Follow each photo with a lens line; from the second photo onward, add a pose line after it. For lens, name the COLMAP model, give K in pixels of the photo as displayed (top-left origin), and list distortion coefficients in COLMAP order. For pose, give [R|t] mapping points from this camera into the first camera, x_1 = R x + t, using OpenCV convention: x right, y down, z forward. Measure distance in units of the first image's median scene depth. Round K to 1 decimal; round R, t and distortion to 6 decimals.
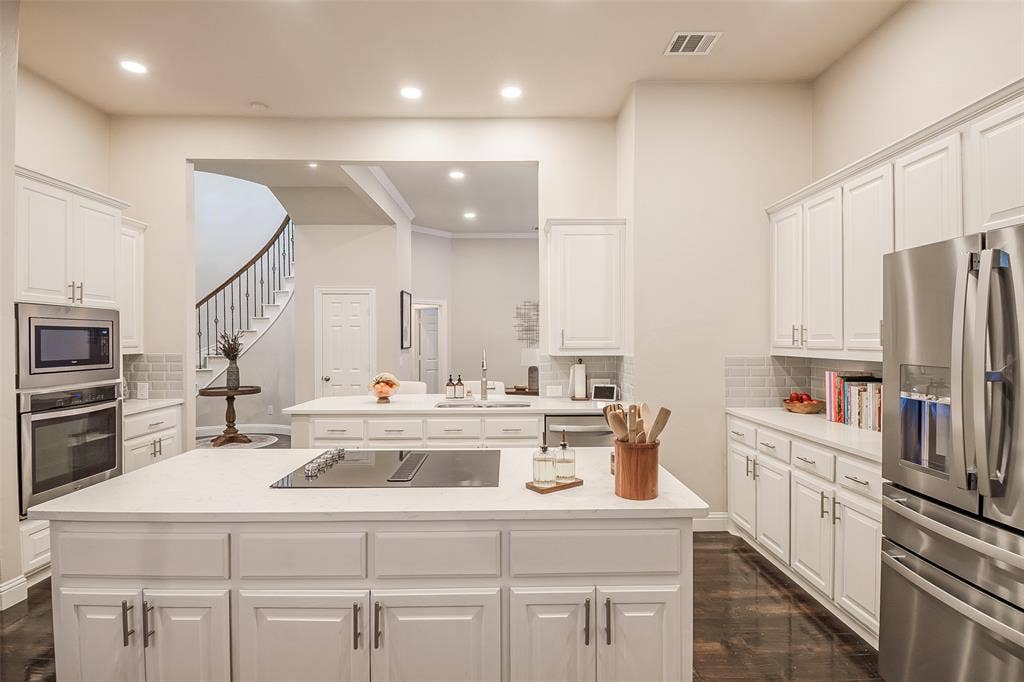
lens RADIAL K [[502.4, 0, 510.9], [0, 502.4, 342.9], [0, 0, 1]] dist [0.007683, -0.019443]
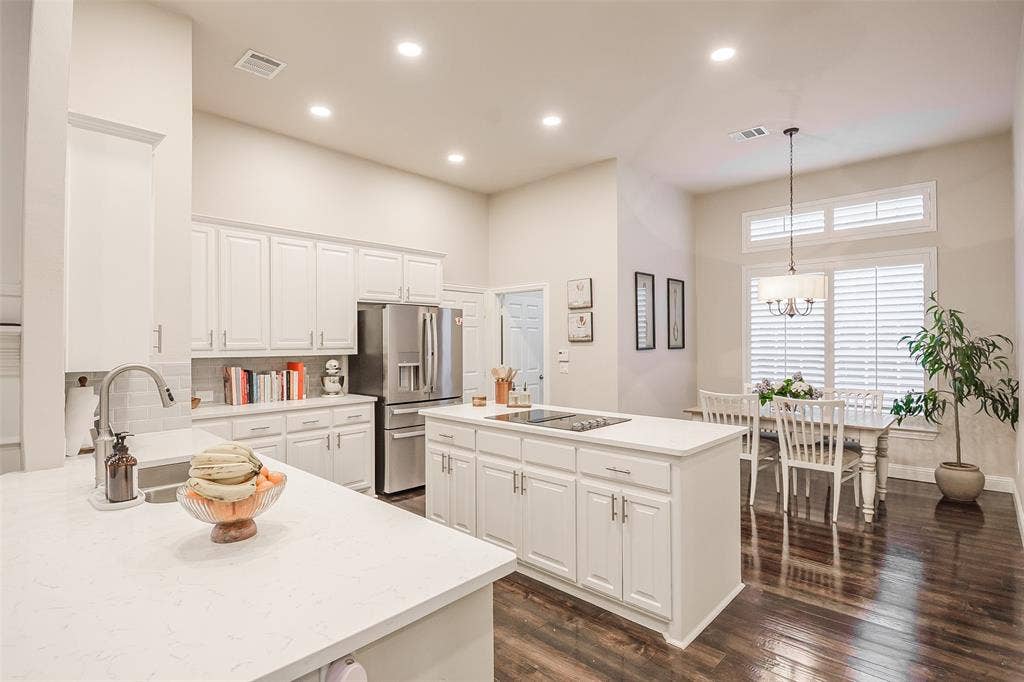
lens RADIAL K [[502.4, 0, 514.7], [0, 502.4, 340.9], [0, 0, 1]] dist [0.007683, -0.019443]
pose [[-0.726679, 0.005371, 0.686956, -0.715708], [0.009003, 0.999958, 0.001706, -0.006472], [-0.686918, 0.007424, -0.726697, 1.327119]]
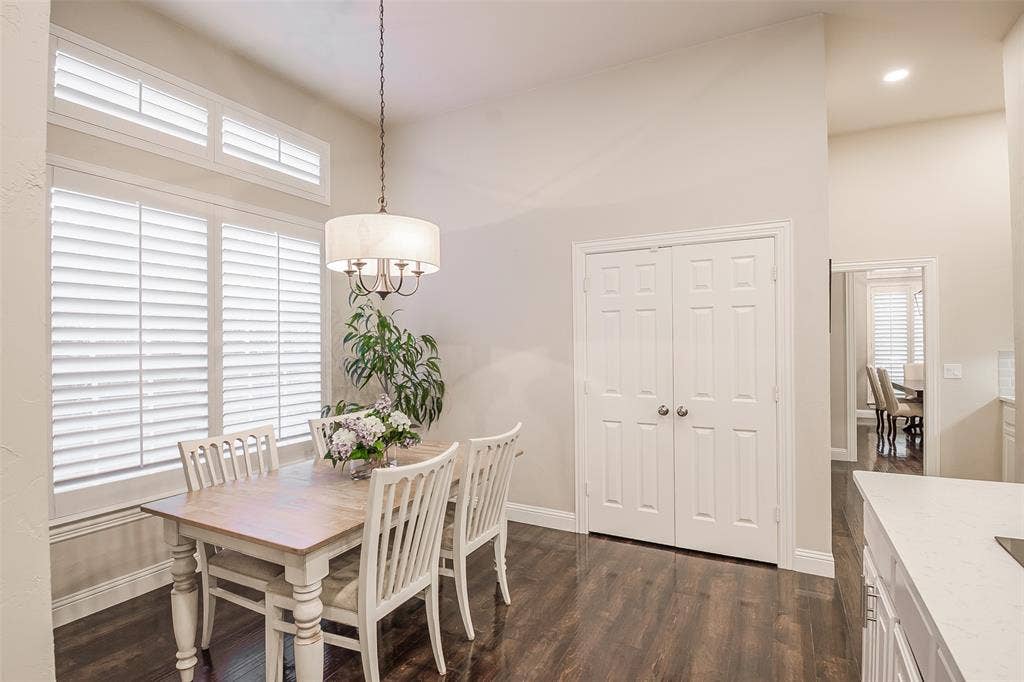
lens RADIAL K [[502.4, 0, 513.4], [0, 502.4, 342.2], [0, 0, 1]] dist [0.007683, -0.019443]
pose [[-0.473167, 0.005449, -0.880956, 0.229507], [0.003835, 0.999984, 0.004125, 0.004373], [0.880964, -0.001427, -0.473181, 0.359808]]
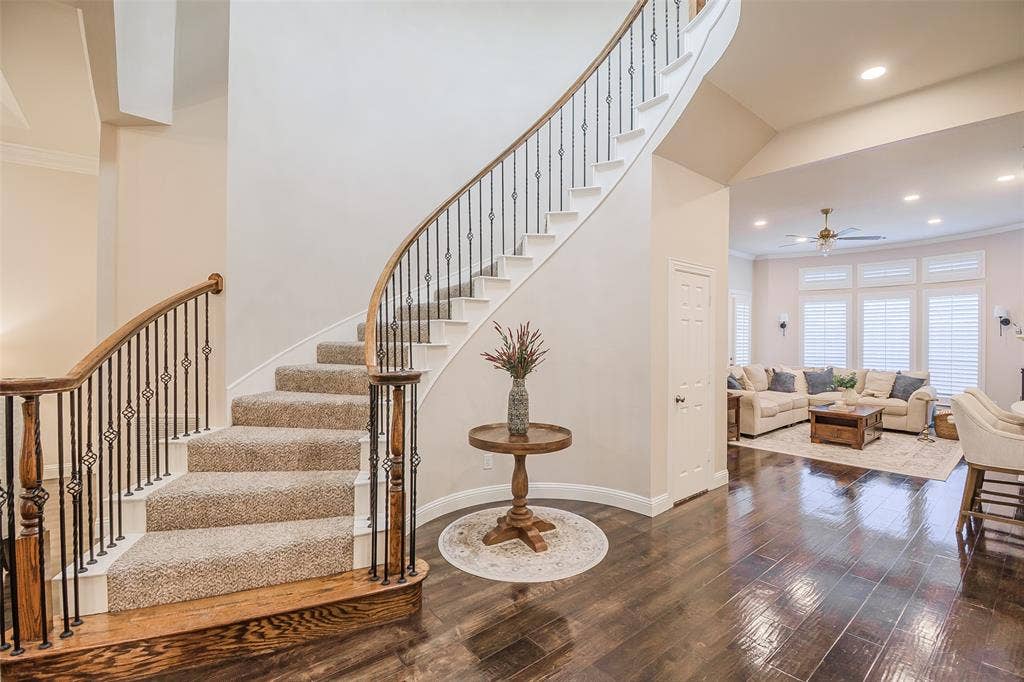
lens RADIAL K [[451.9, 0, 510.1], [0, 451.9, 339.4], [0, 0, 1]] dist [-0.012128, -0.005770]
pose [[0.780086, 0.005434, 0.625649, -1.767606], [-0.001742, 0.999977, -0.006513, -0.005253], [-0.625670, 0.003991, 0.780078, 1.322290]]
